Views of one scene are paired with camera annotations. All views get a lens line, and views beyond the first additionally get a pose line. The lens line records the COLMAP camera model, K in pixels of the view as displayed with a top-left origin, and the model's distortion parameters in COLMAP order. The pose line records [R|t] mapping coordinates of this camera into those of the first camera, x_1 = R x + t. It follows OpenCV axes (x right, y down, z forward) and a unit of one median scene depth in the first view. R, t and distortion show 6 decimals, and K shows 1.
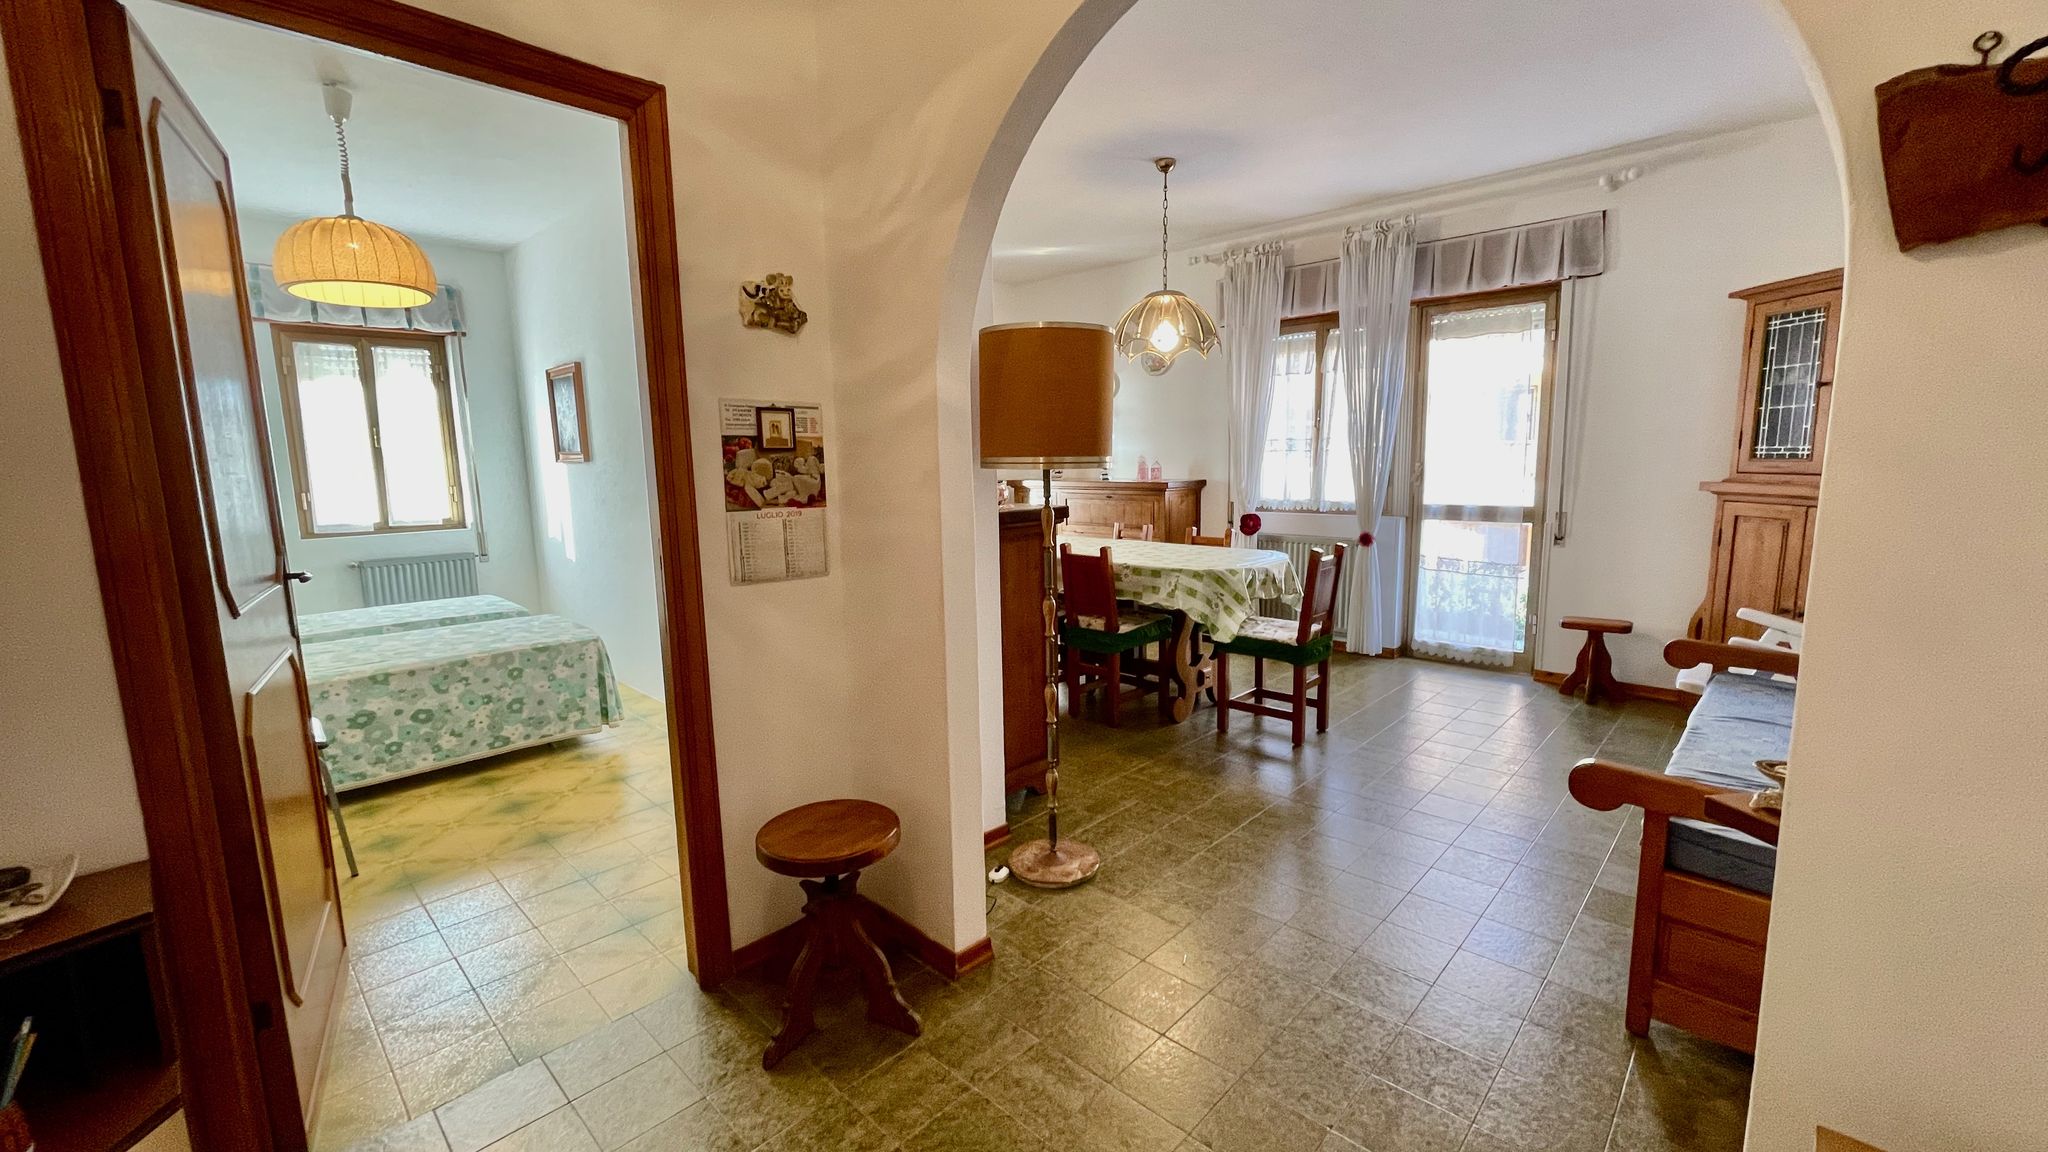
lens RADIAL K [[827.3, 0, 1029.3], [0, 827.3, 571.2], [0, 0, 1]] dist [-0.027210, 0.019135]
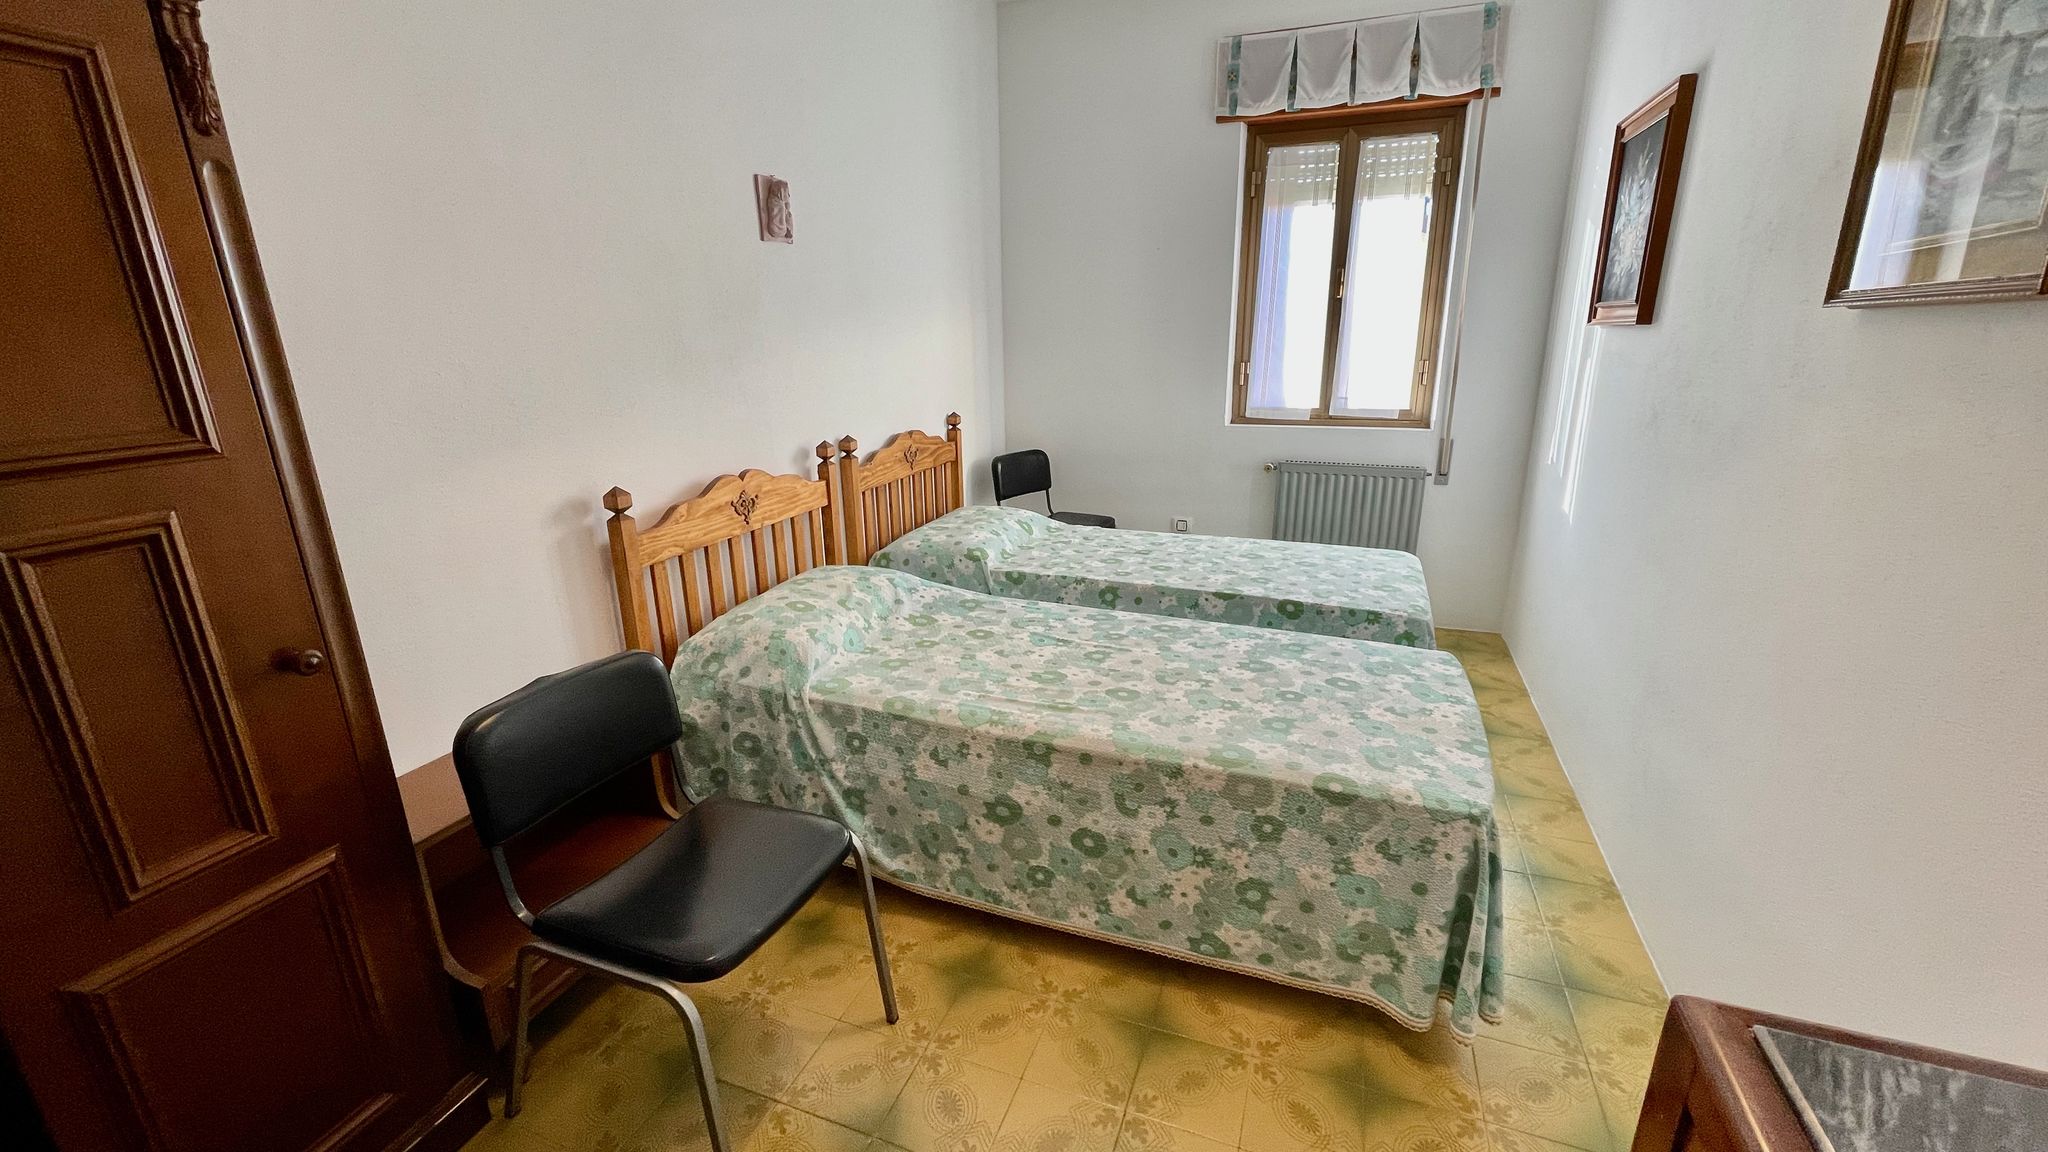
lens RADIAL K [[821.5, 0, 1032.5], [0, 821.5, 573.2], [0, 0, 1]] dist [-0.002469, -0.001177]
pose [[0.393192, 0.273918, -0.877706, -0.328110], [-0.125056, 0.961654, 0.244095, -0.094985], [0.910912, 0.013786, 0.412370, 0.700578]]
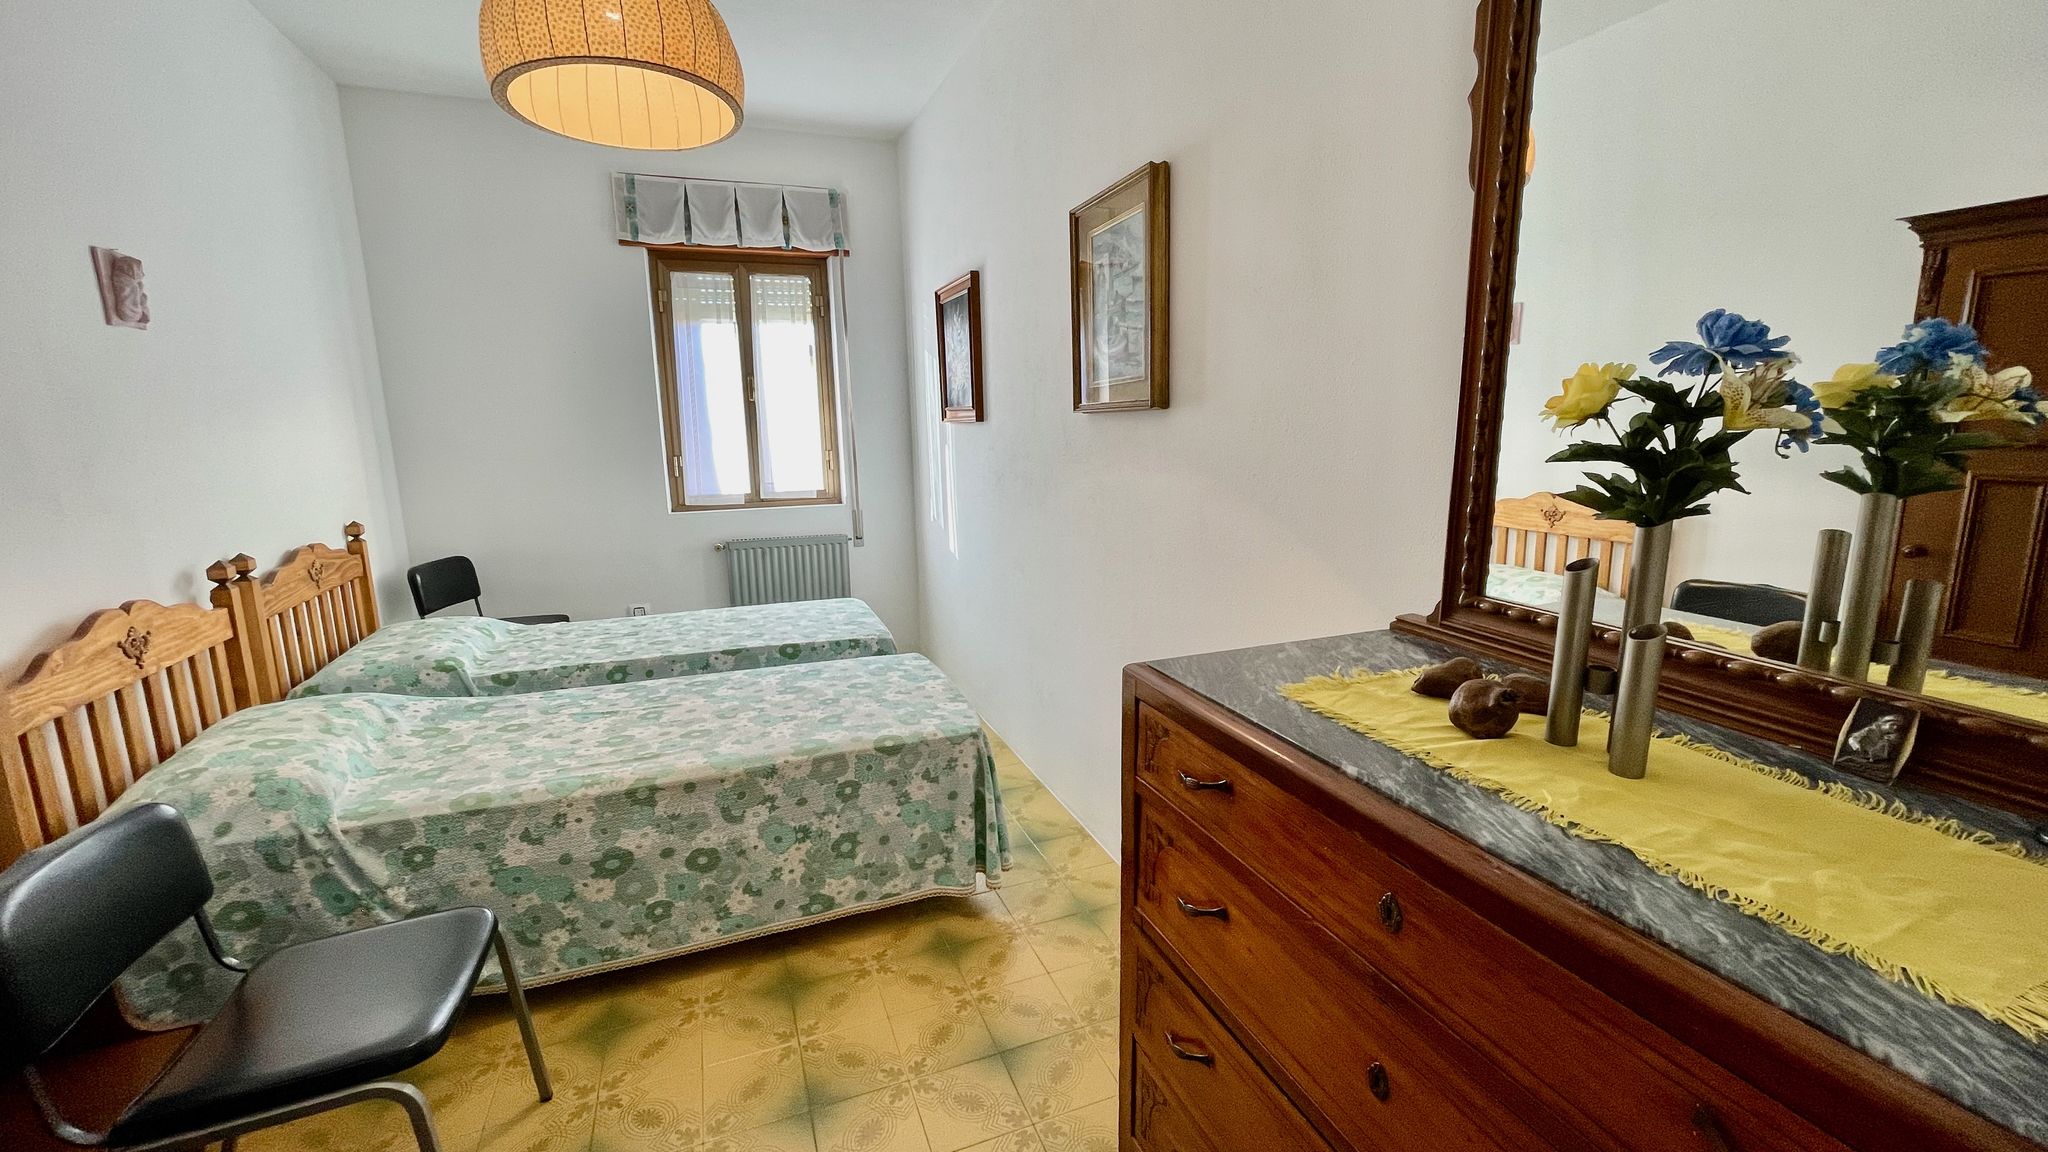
lens RADIAL K [[821.5, 0, 1032.5], [0, 821.5, 573.2], [0, 0, 1]] dist [-0.002469, -0.001177]
pose [[0.909824, 0.081052, -0.407003, -0.283011], [-0.059910, 0.996121, 0.064447, -0.072476], [0.410648, -0.034252, 0.911150, 0.528291]]
